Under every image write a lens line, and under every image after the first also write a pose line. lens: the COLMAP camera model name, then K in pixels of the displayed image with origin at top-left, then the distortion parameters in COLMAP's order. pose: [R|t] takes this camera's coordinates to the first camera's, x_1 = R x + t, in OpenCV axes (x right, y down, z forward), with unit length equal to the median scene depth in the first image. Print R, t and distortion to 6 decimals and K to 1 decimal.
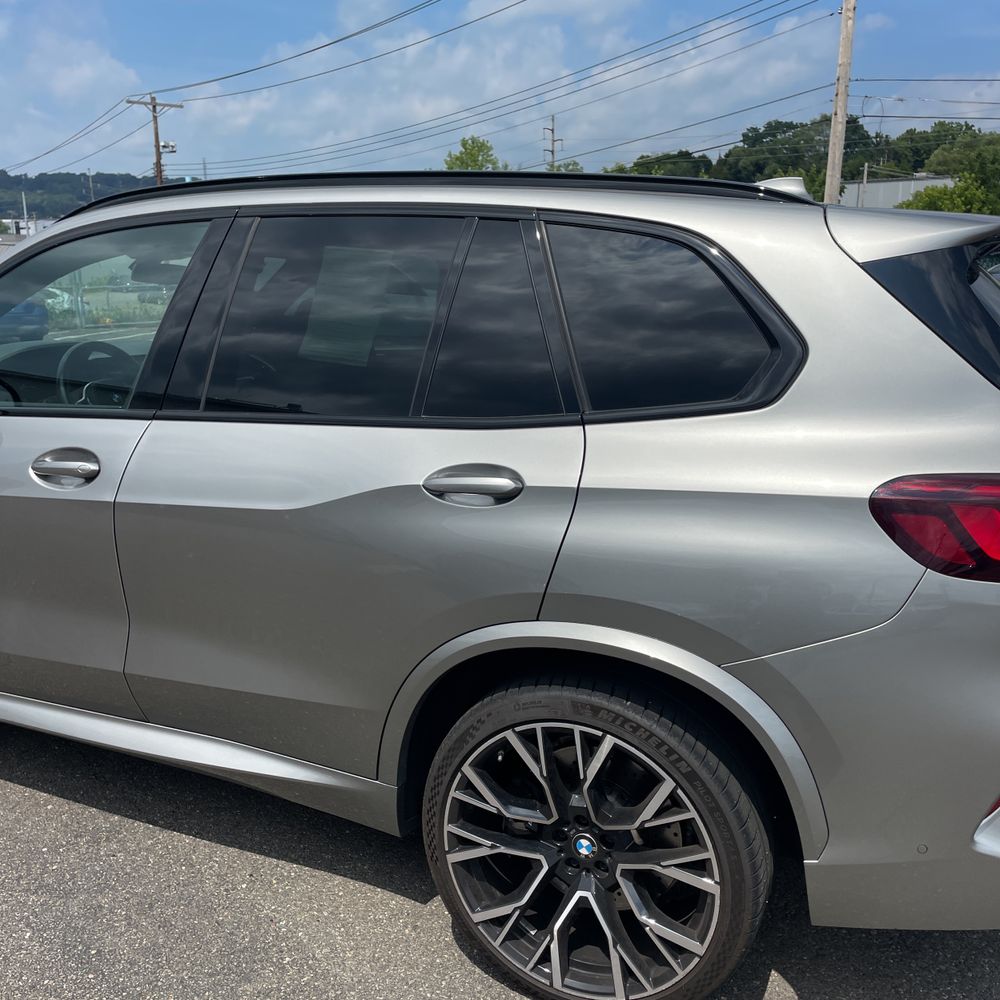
lens RADIAL K [[1030.7, 0, 486.3], [0, 1030.7, 494.7], [0, 0, 1]] dist [0.125301, -0.203460]
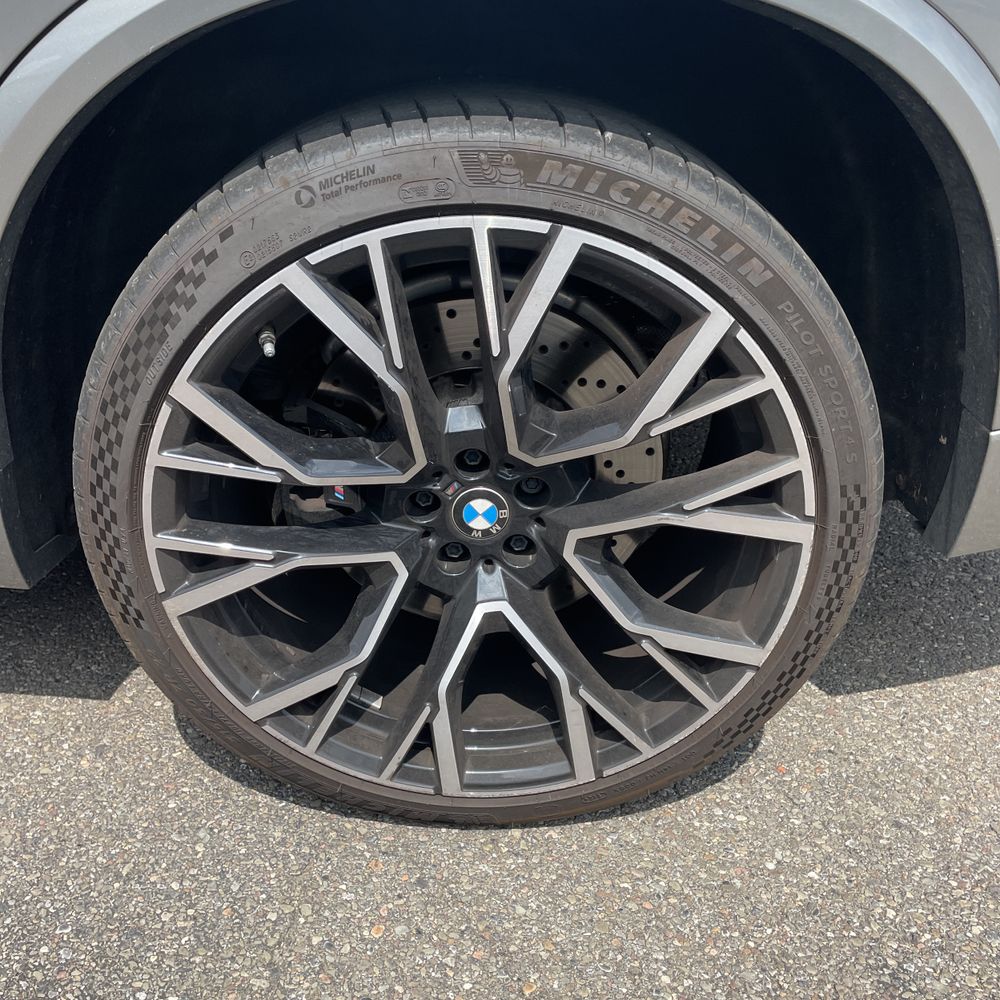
lens RADIAL K [[1007.6, 0, 507.7], [0, 1007.6, 500.3], [0, 0, 1]] dist [0.089330, -0.121526]
pose [[0.902883, -0.197134, 0.382021, -0.063349], [0.078151, 0.949119, 0.305067, 0.197331], [-0.422723, -0.245585, 0.872349, 0.609744]]
